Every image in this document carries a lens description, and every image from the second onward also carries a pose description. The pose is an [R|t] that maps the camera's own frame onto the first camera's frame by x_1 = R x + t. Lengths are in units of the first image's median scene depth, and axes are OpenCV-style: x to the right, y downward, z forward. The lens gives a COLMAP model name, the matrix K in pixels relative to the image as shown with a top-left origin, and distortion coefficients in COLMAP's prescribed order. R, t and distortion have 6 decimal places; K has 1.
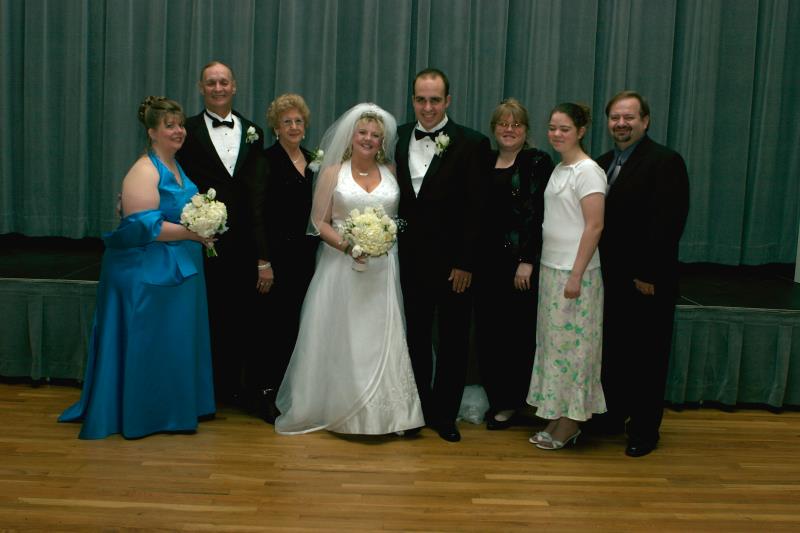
lens RADIAL K [[957.7, 0, 381.5], [0, 957.7, 245.0], [0, 0, 1]] dist [-0.049834, 0.000000]
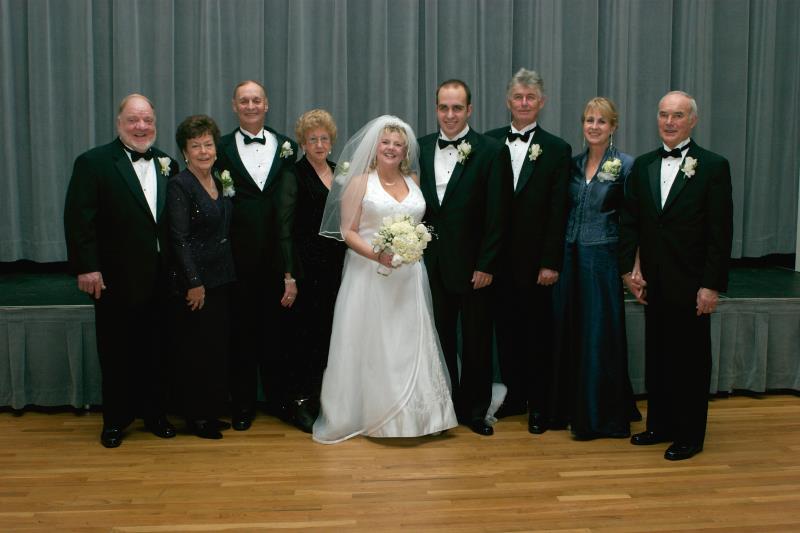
lens RADIAL K [[957.7, 0, 361.9], [0, 957.7, 259.3], [0, 0, 1]] dist [-0.049834, 0.000000]
pose [[0.995827, -0.047544, 0.077903, -0.171865], [0.047091, 0.998861, 0.007649, -0.006580], [-0.078178, -0.003948, 0.996932, -0.004281]]
